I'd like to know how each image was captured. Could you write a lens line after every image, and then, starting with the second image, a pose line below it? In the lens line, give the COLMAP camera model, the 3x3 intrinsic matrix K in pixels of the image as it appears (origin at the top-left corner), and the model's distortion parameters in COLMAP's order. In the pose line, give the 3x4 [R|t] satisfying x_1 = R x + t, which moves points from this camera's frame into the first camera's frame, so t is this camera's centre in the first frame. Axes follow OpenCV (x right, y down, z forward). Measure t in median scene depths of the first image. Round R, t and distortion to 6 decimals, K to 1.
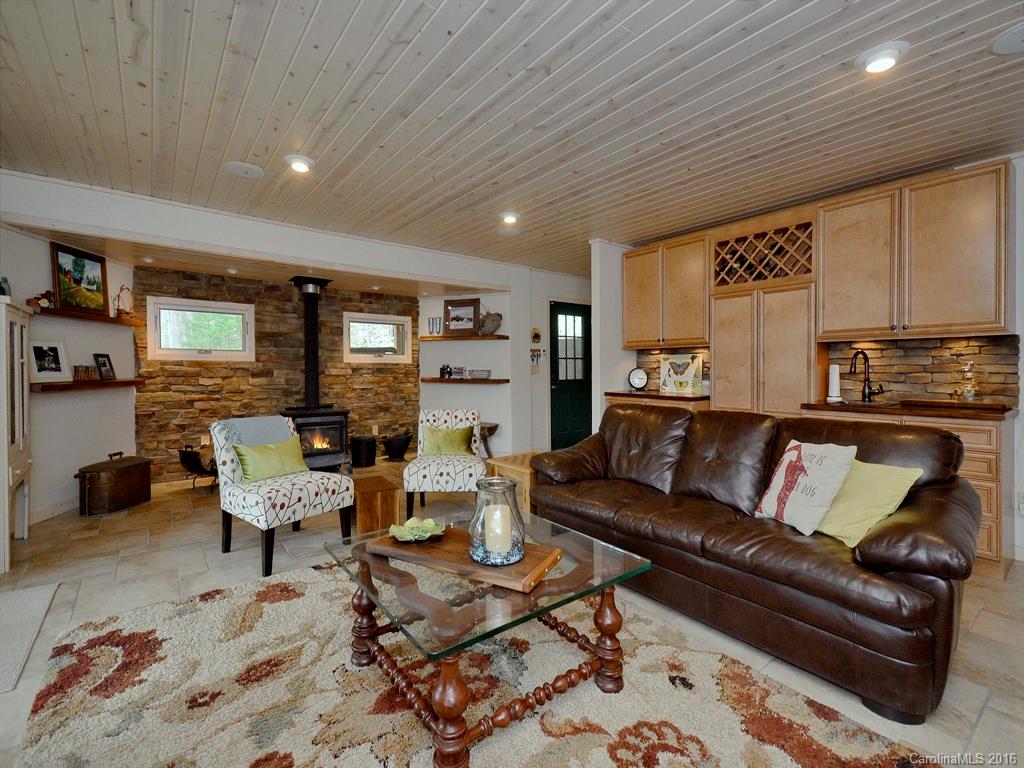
lens RADIAL K [[455.0, 0, 508.8], [0, 455.0, 378.5], [0, 0, 1]] dist [0.020156, 0.000262]
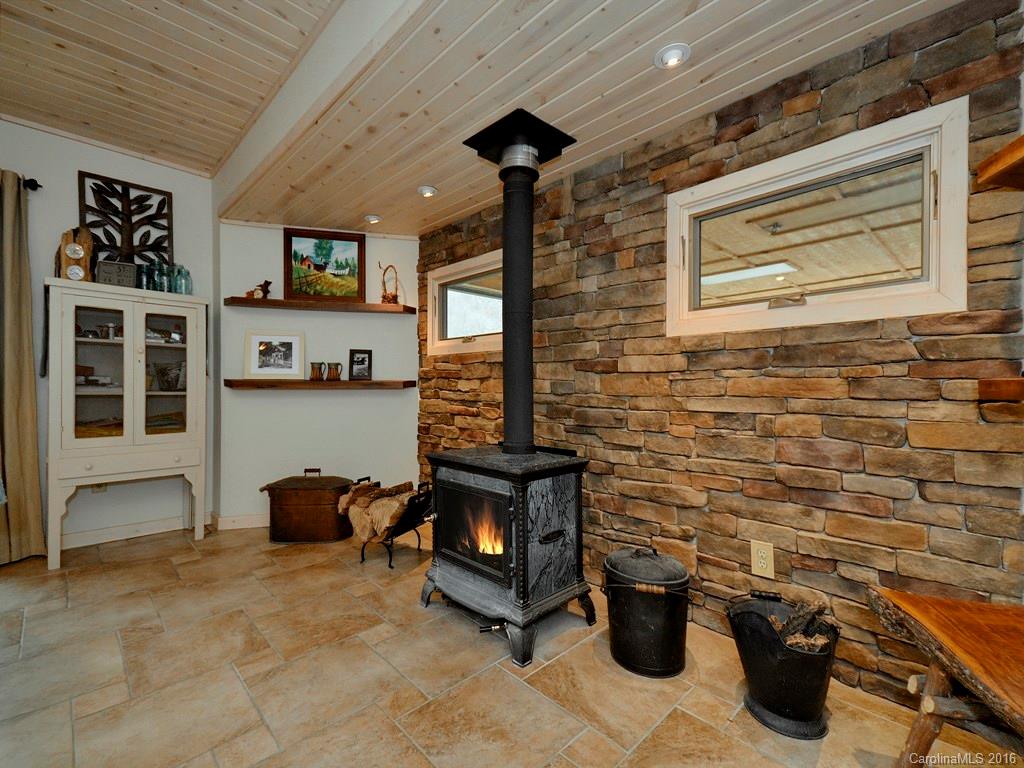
lens RADIAL K [[455.0, 0, 509.3], [0, 455.0, 391.4], [0, 0, 1]] dist [0.020156, 0.000262]
pose [[0.104318, 0.001540, -0.994543, -0.016806], [-0.029559, 0.999562, -0.001553, 0.011752], [0.994105, 0.029560, 0.104317, 0.833653]]
